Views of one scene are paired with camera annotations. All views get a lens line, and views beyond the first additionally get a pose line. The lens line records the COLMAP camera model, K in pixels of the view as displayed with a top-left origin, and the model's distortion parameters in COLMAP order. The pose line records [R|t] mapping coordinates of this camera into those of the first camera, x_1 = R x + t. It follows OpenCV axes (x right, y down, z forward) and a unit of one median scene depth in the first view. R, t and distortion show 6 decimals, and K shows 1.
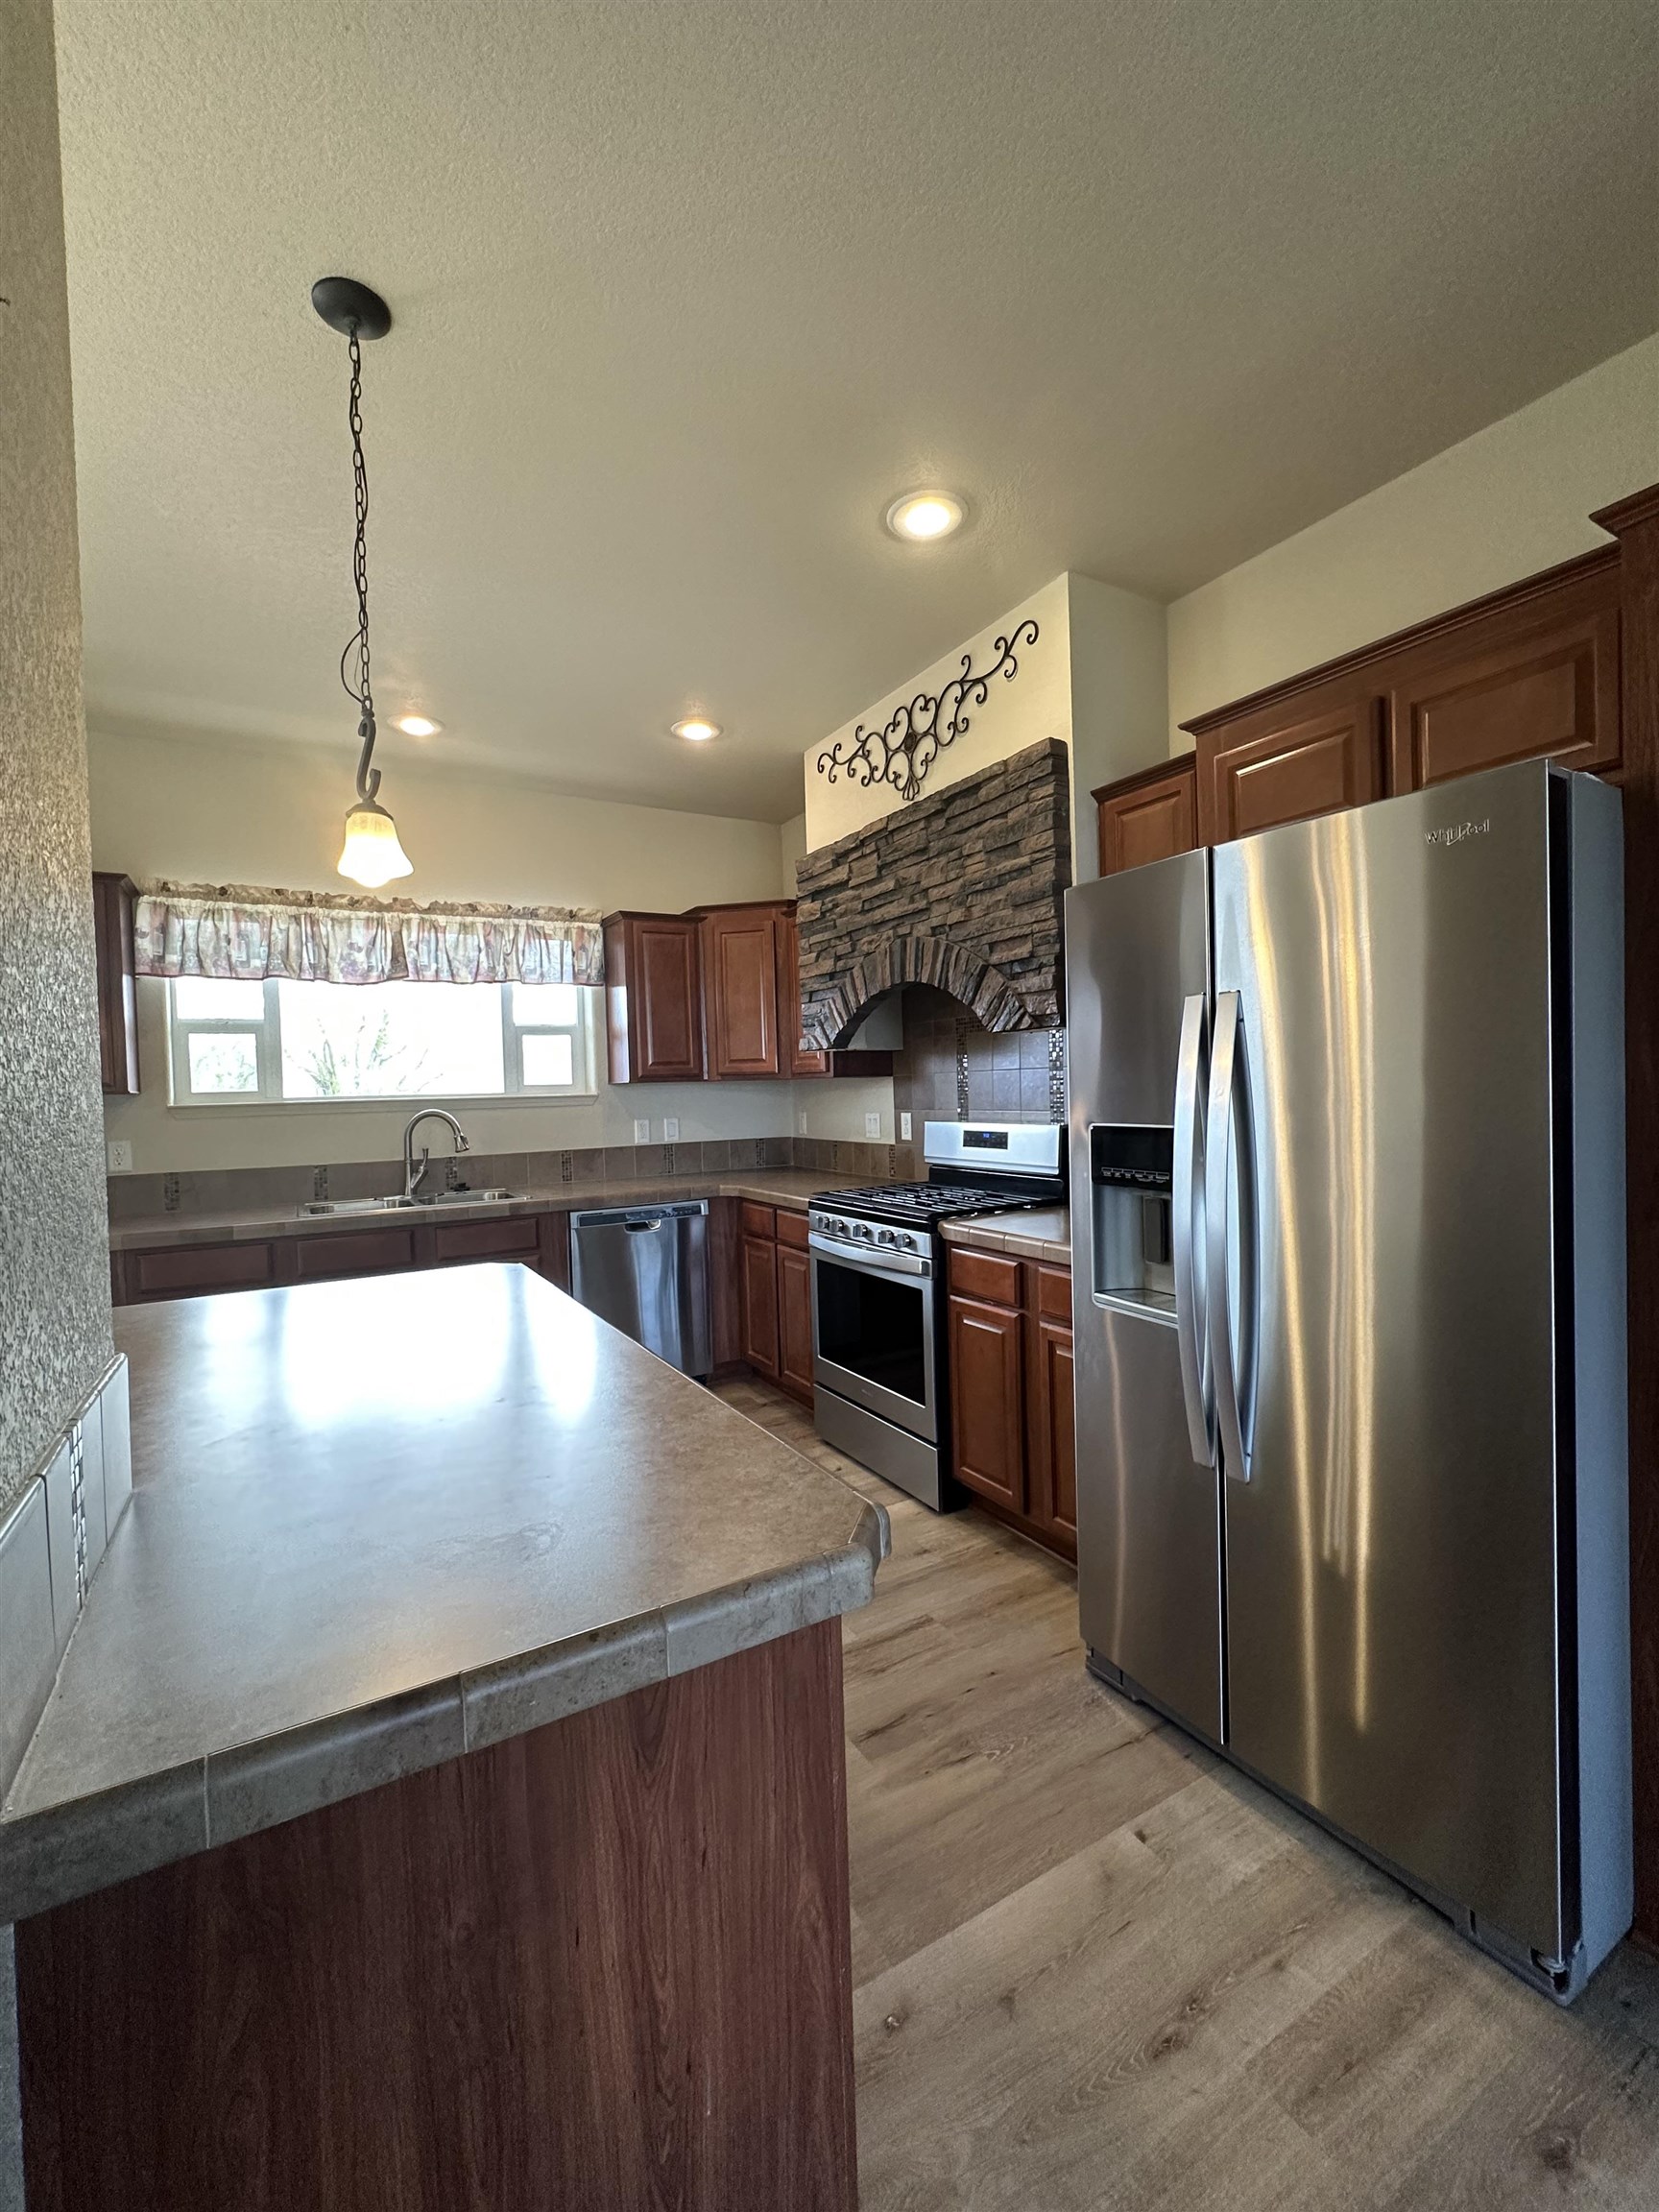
lens RADIAL K [[916.2, 0, 837.7], [0, 916.2, 1107.0], [0, 0, 1]] dist [-0.000756, 0.000636]
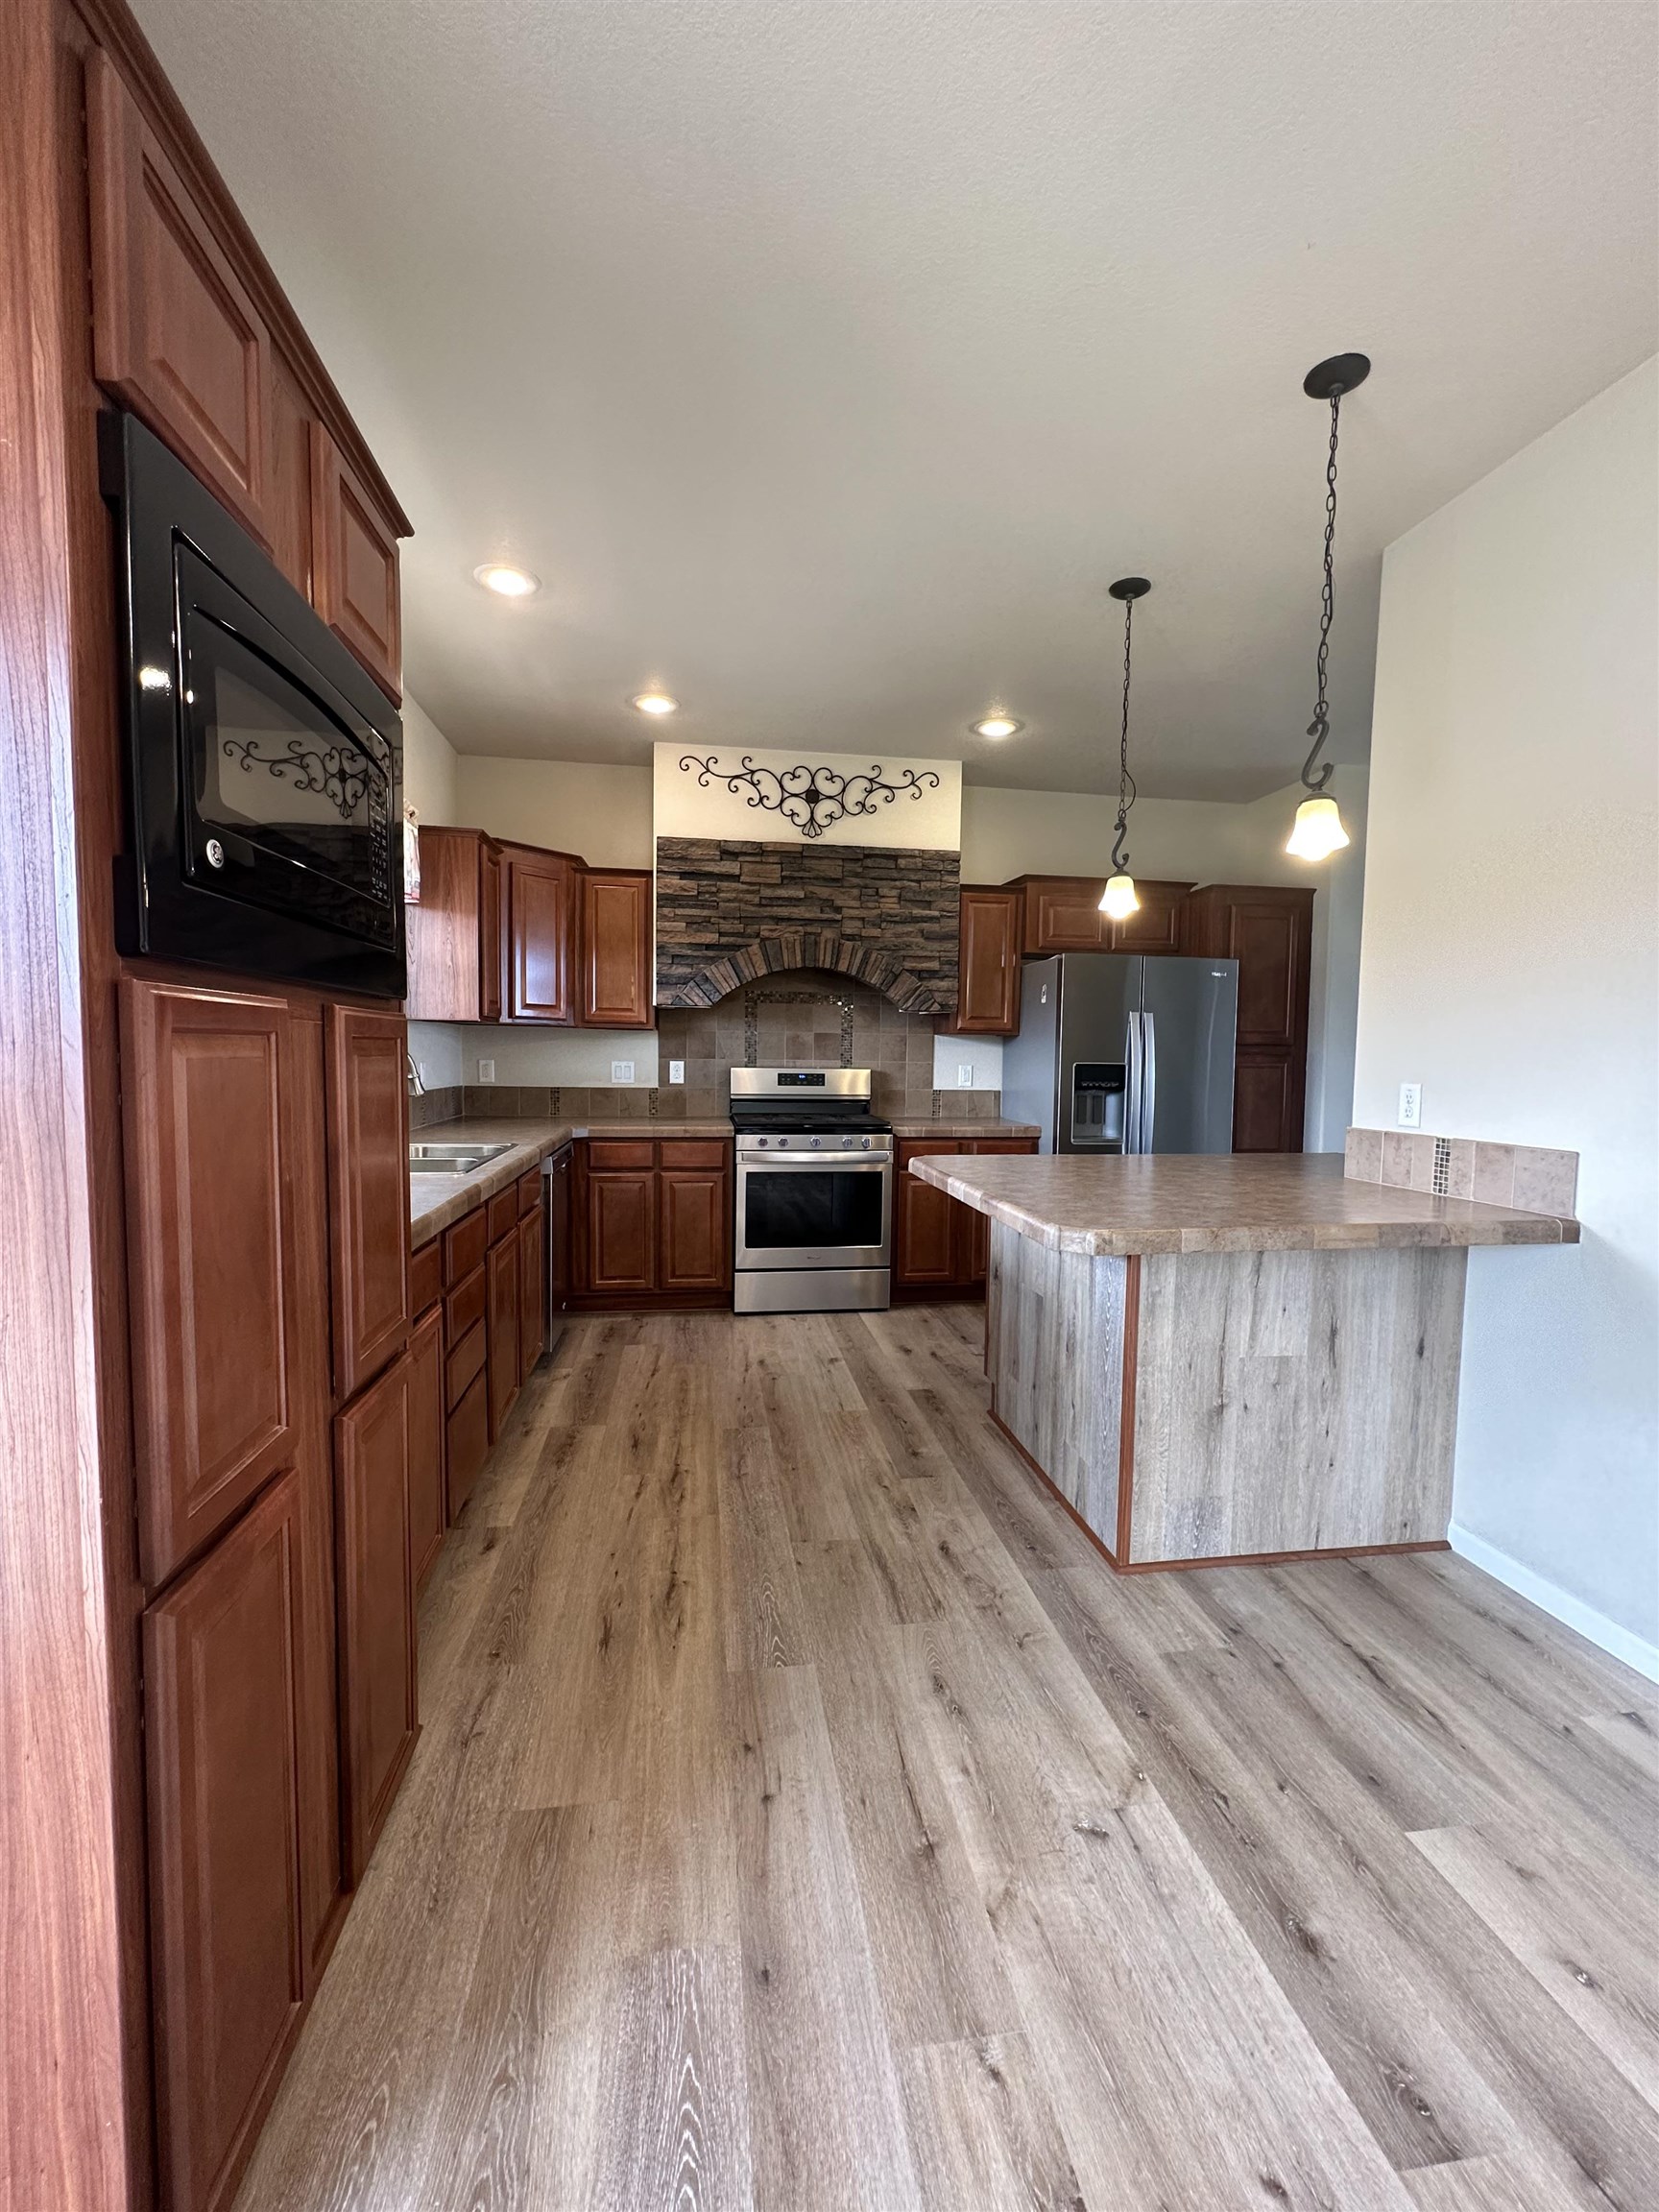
lens RADIAL K [[916.2, 0, 841.6], [0, 916.2, 1103.7], [0, 0, 1]] dist [-0.000756, 0.000636]
pose [[0.368491, -0.019921, 0.929418, -1.271238], [-0.004906, 0.999715, 0.023373, 0.043499], [-0.929618, -0.013173, 0.368289, 0.449356]]
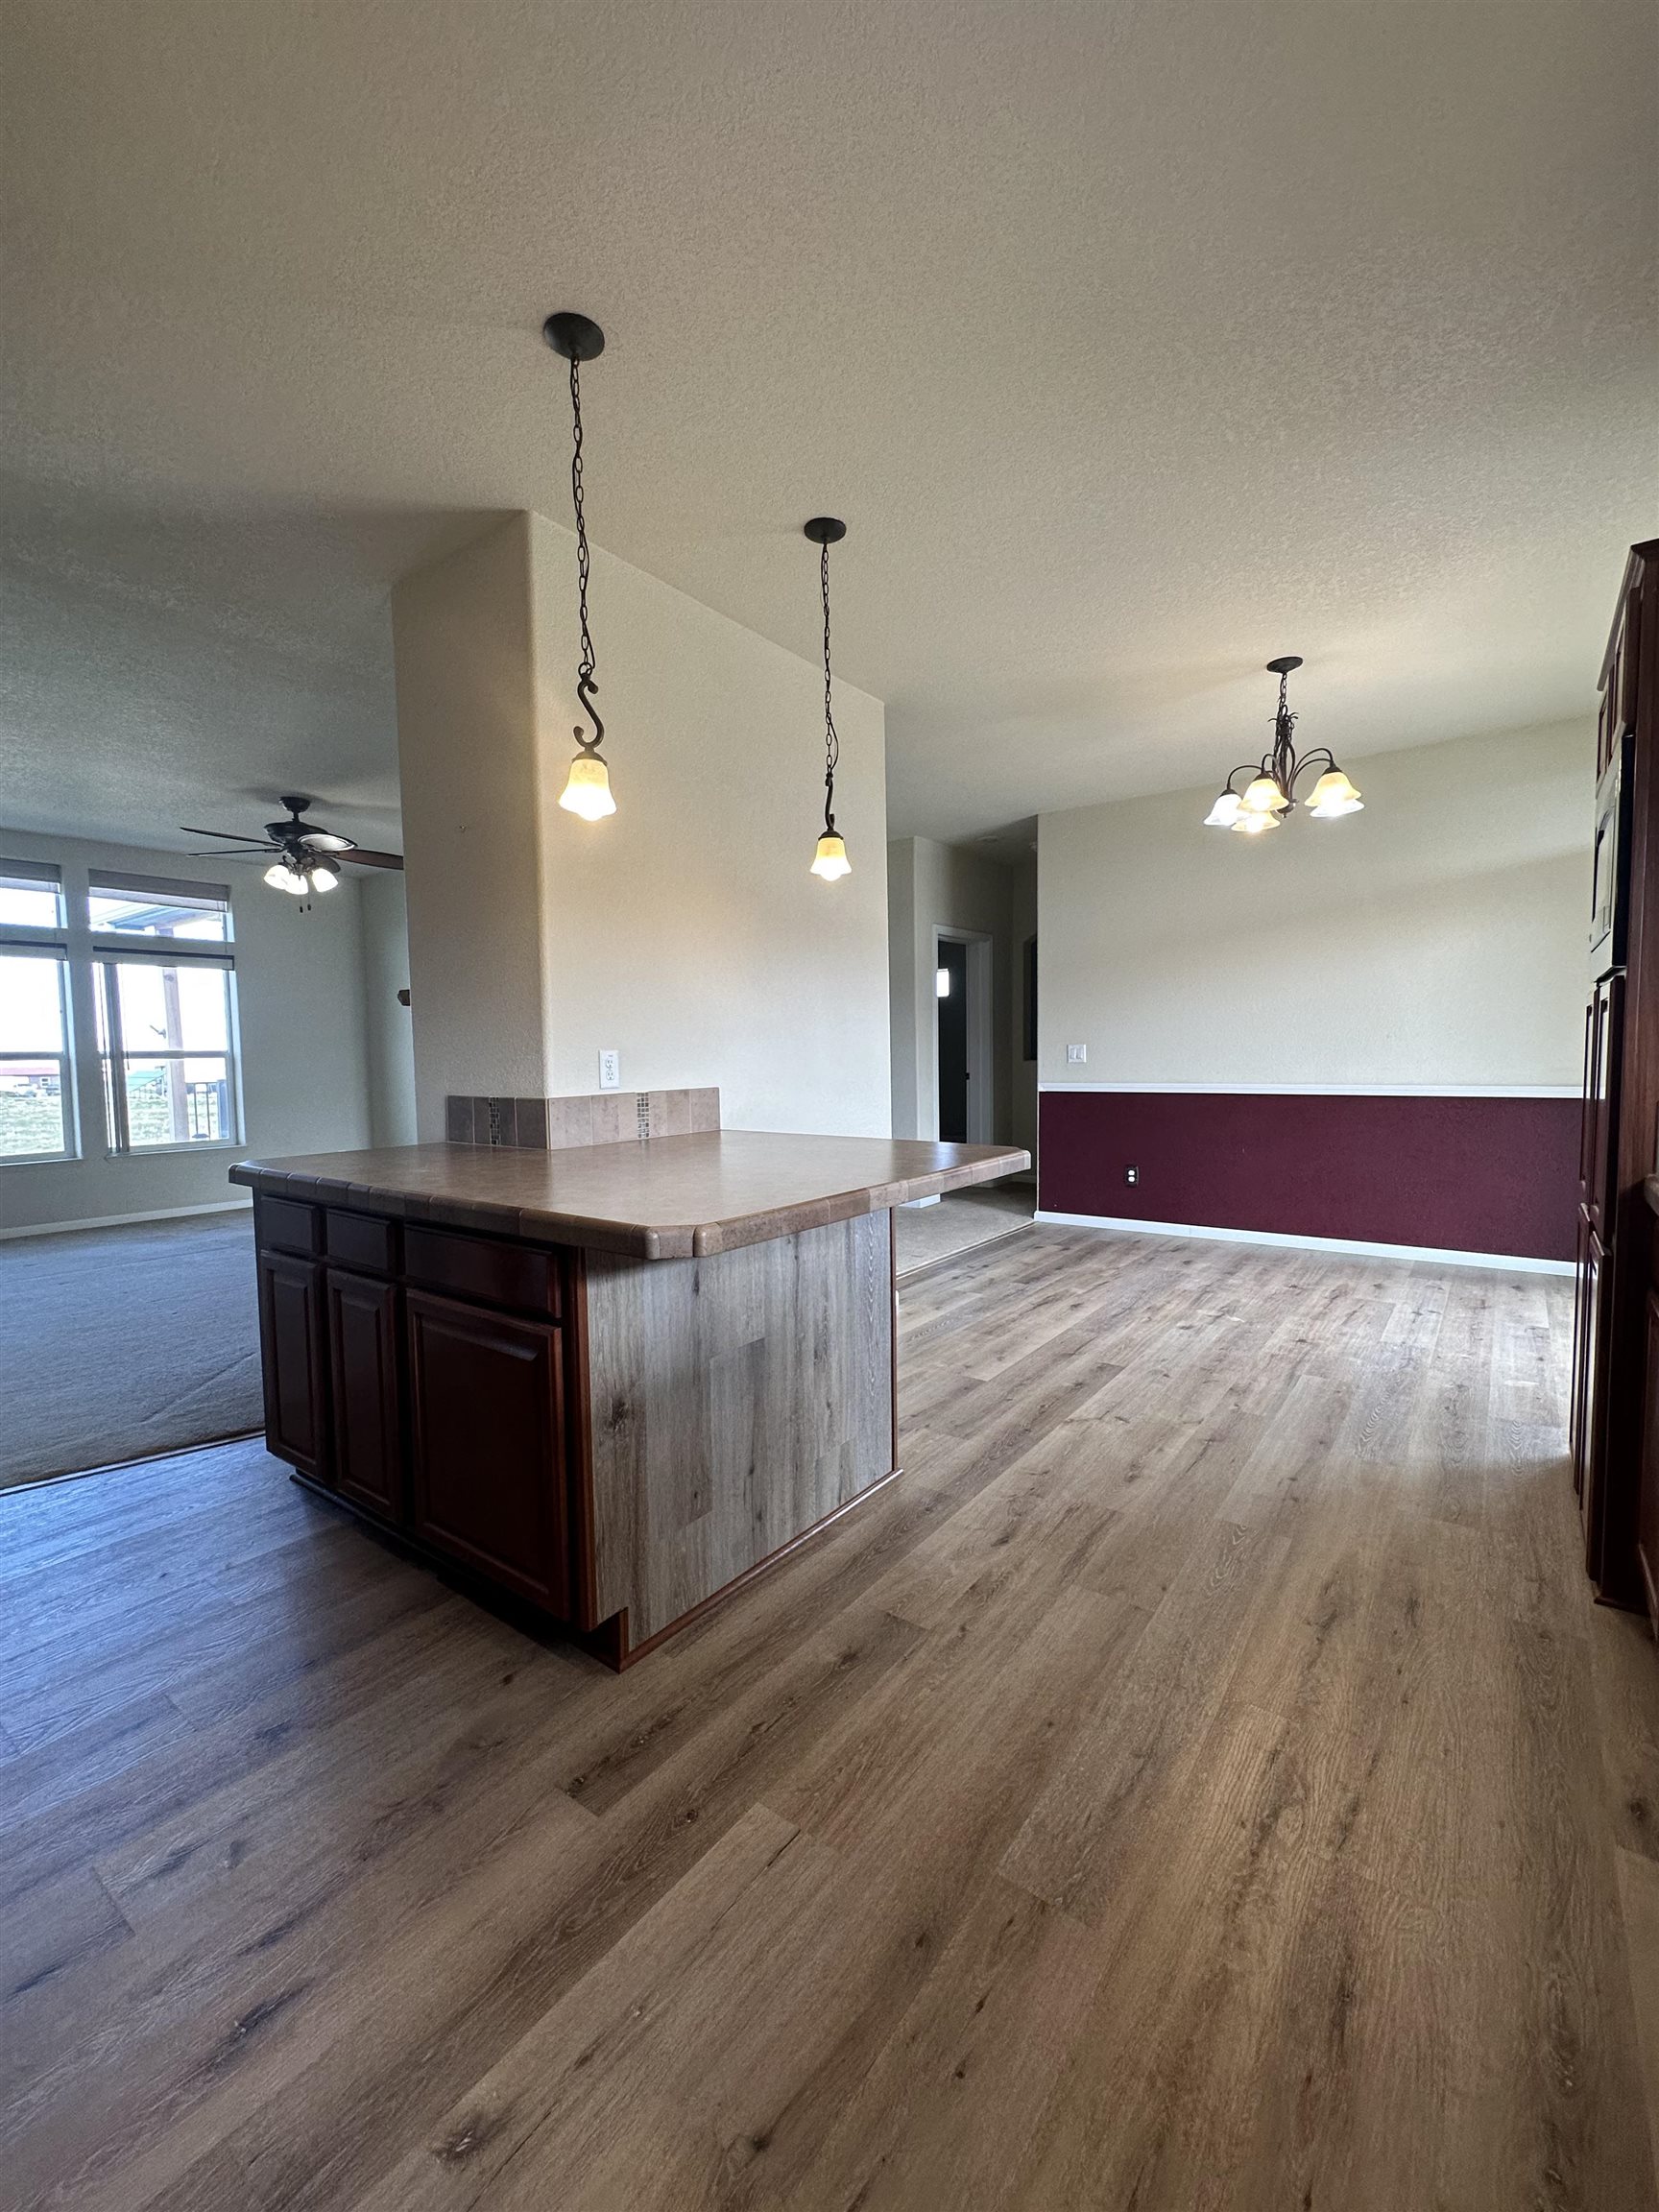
lens RADIAL K [[916.2, 0, 832.8], [0, 916.2, 1102.8], [0, 0, 1]] dist [-0.000756, 0.000636]
pose [[-0.920820, 0.061747, -0.385069, -0.162041], [0.030808, 0.995818, 0.086012, 0.022469], [0.388769, 0.067338, -0.918871, 1.230080]]
